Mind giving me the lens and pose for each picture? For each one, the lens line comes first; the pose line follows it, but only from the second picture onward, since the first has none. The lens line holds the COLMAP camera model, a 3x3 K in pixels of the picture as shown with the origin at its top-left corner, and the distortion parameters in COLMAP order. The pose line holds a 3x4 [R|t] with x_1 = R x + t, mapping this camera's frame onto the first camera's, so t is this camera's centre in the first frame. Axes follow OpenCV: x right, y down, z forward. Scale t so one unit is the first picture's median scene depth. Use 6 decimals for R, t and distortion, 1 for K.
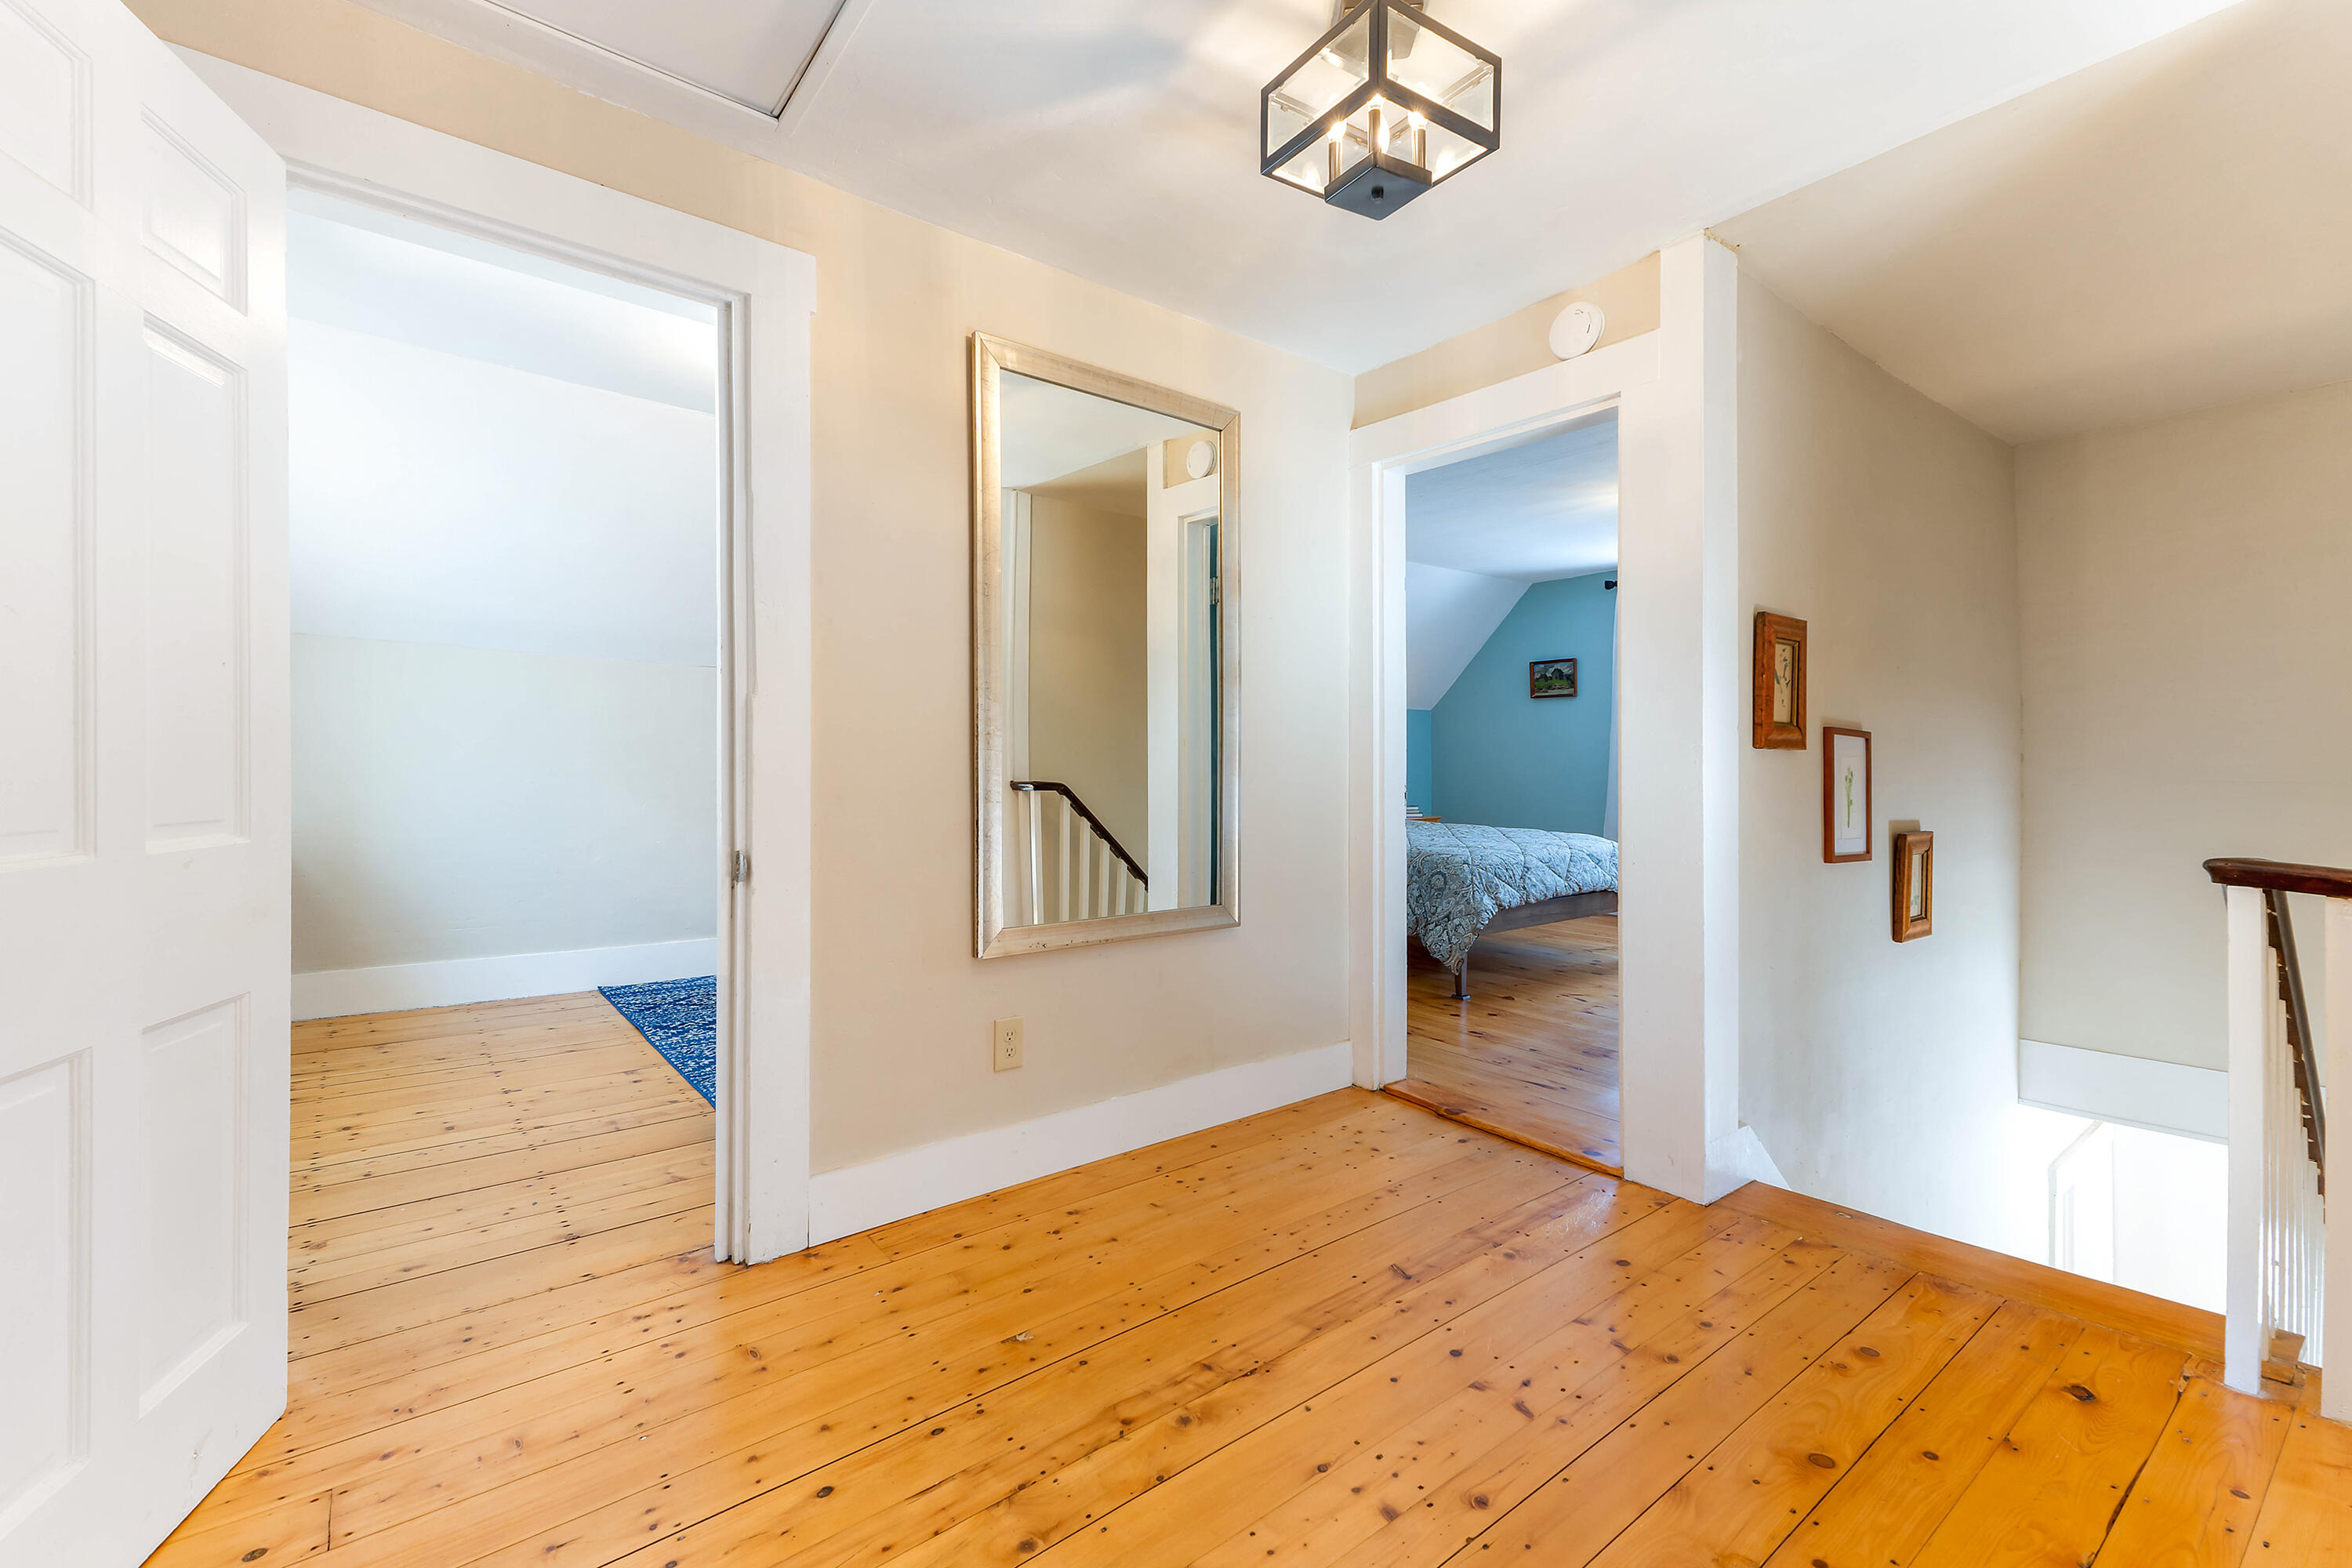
lens RADIAL K [[990.5, 0, 1142.3], [0, 990.5, 777.4], [0, 0, 1]] dist [0.033051, -0.003353]
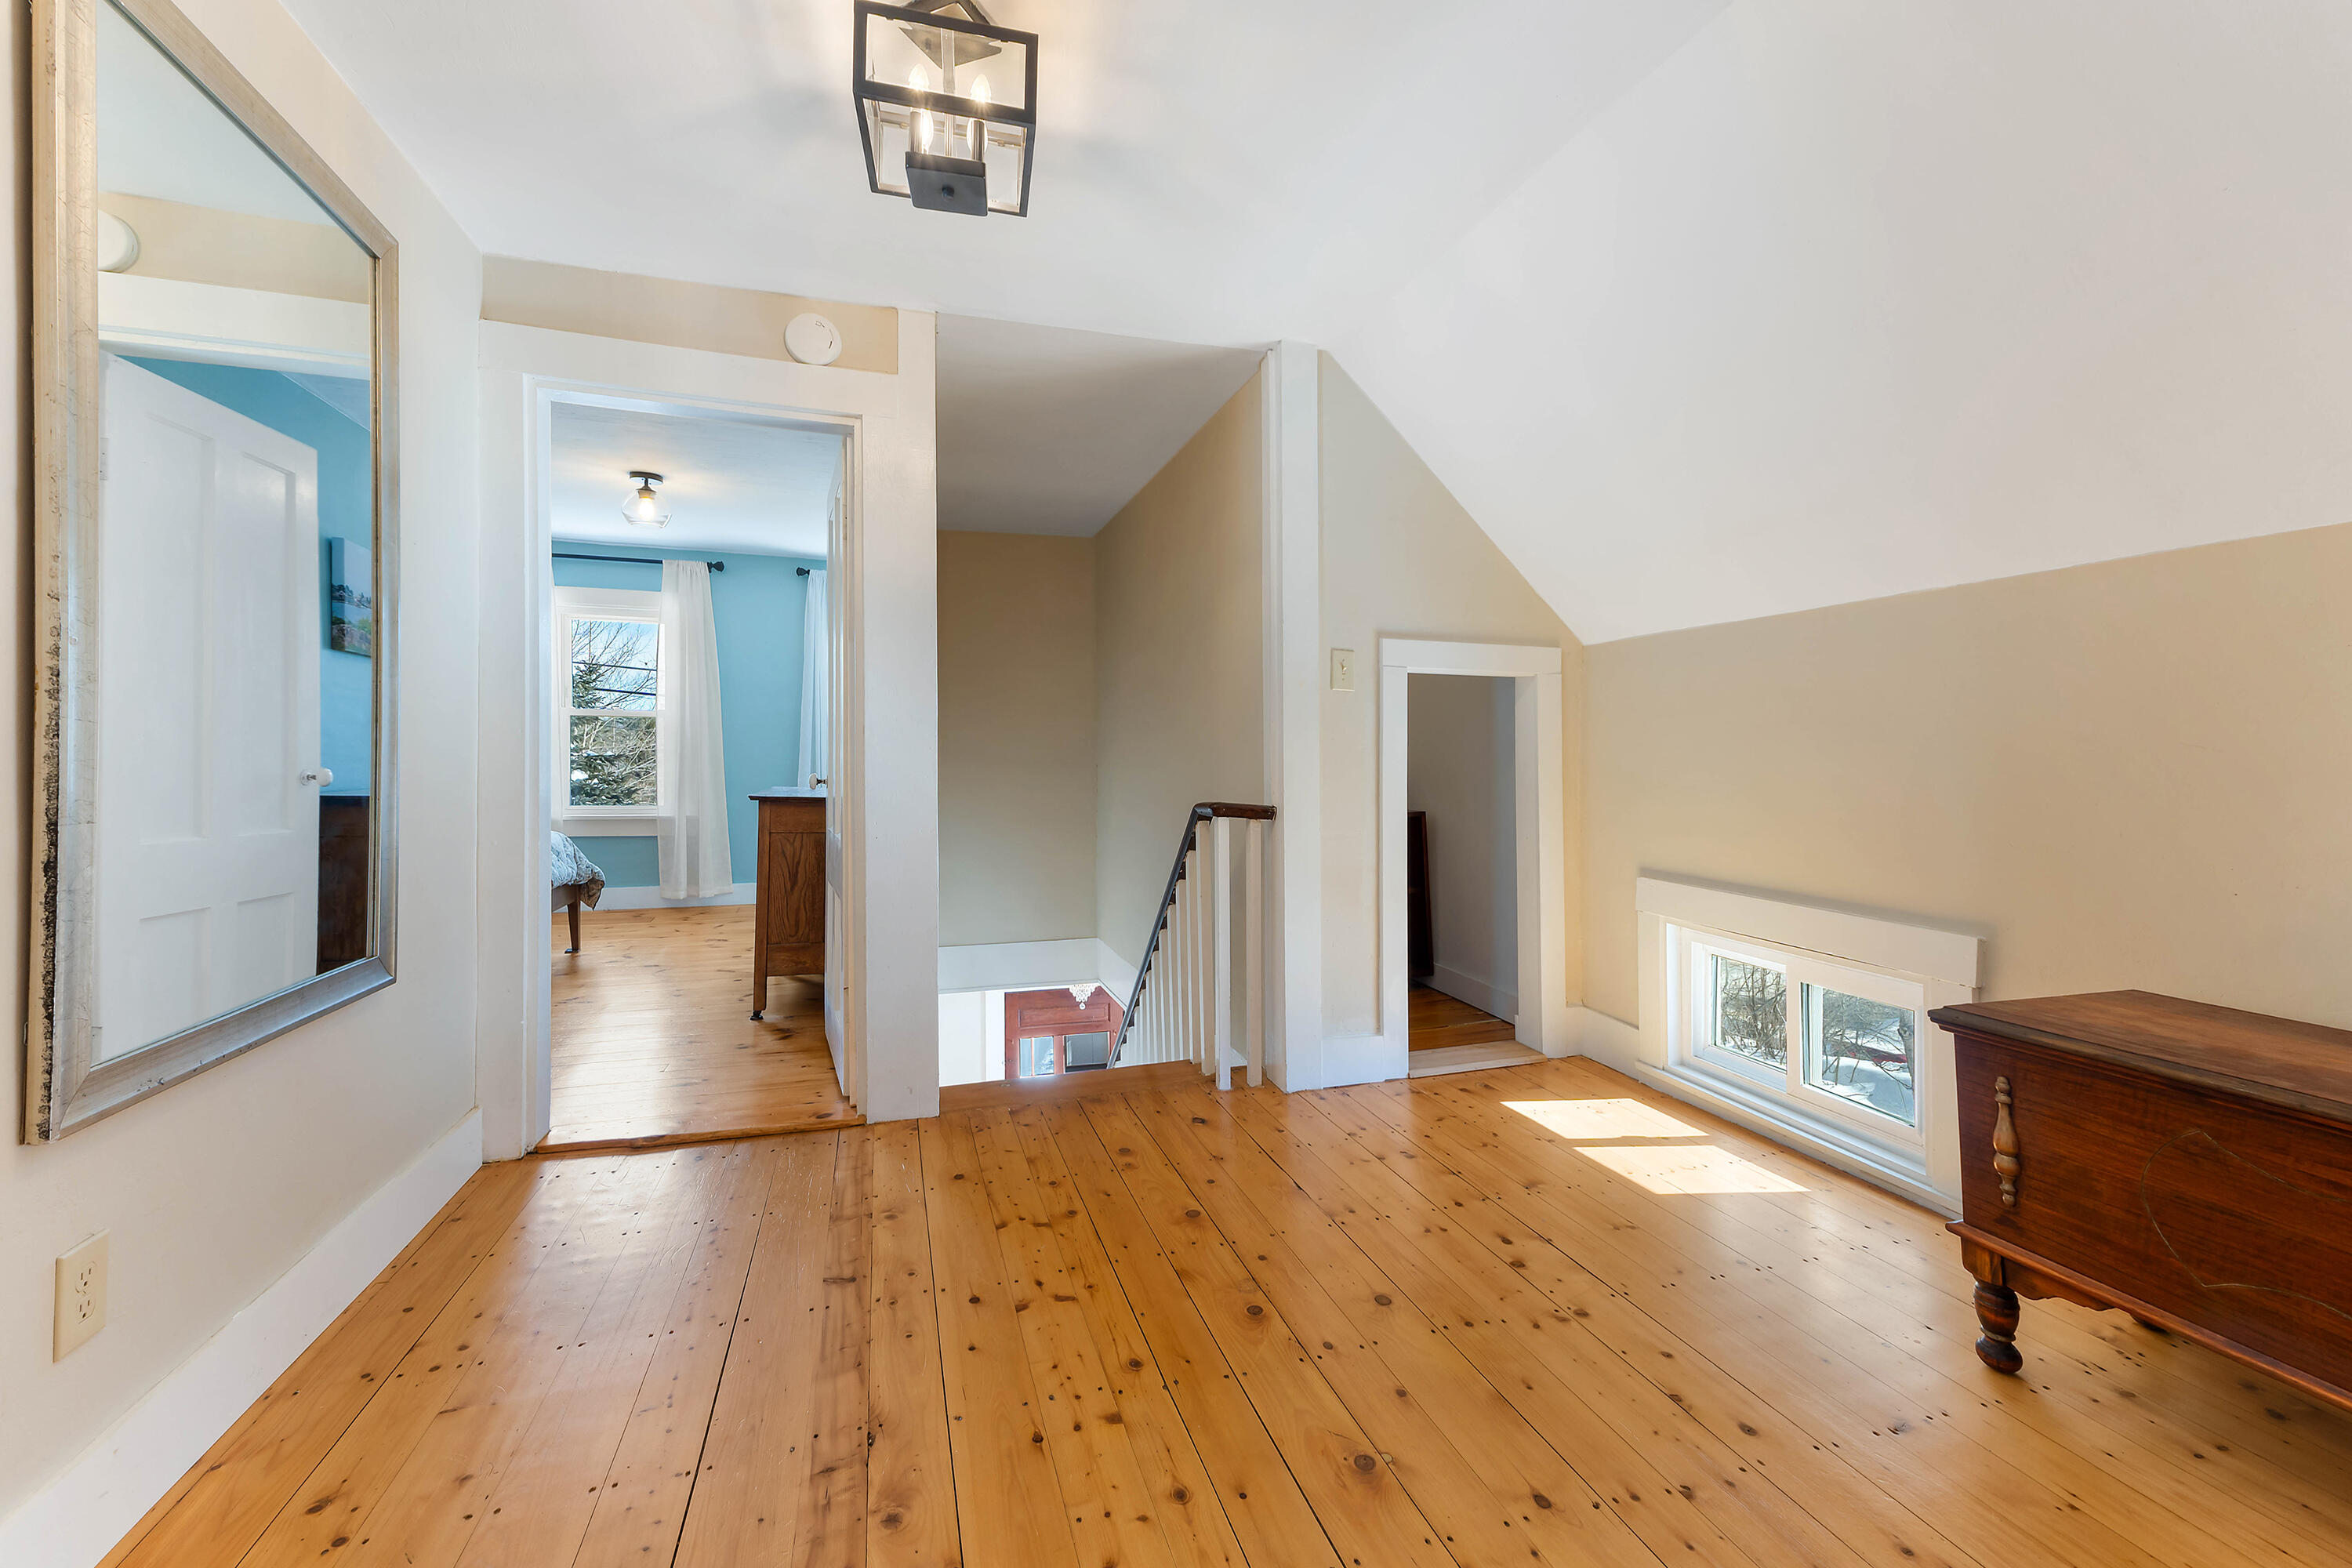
lens RADIAL K [[990.5, 0, 1153.6], [0, 990.5, 729.5], [0, 0, 1]] dist [0.033051, -0.003353]
pose [[0.364713, 0.025890, 0.930760, -0.592618], [0.007355, 0.999502, -0.030684, 0.004829], [-0.931091, 0.018037, 0.364341, 0.409532]]
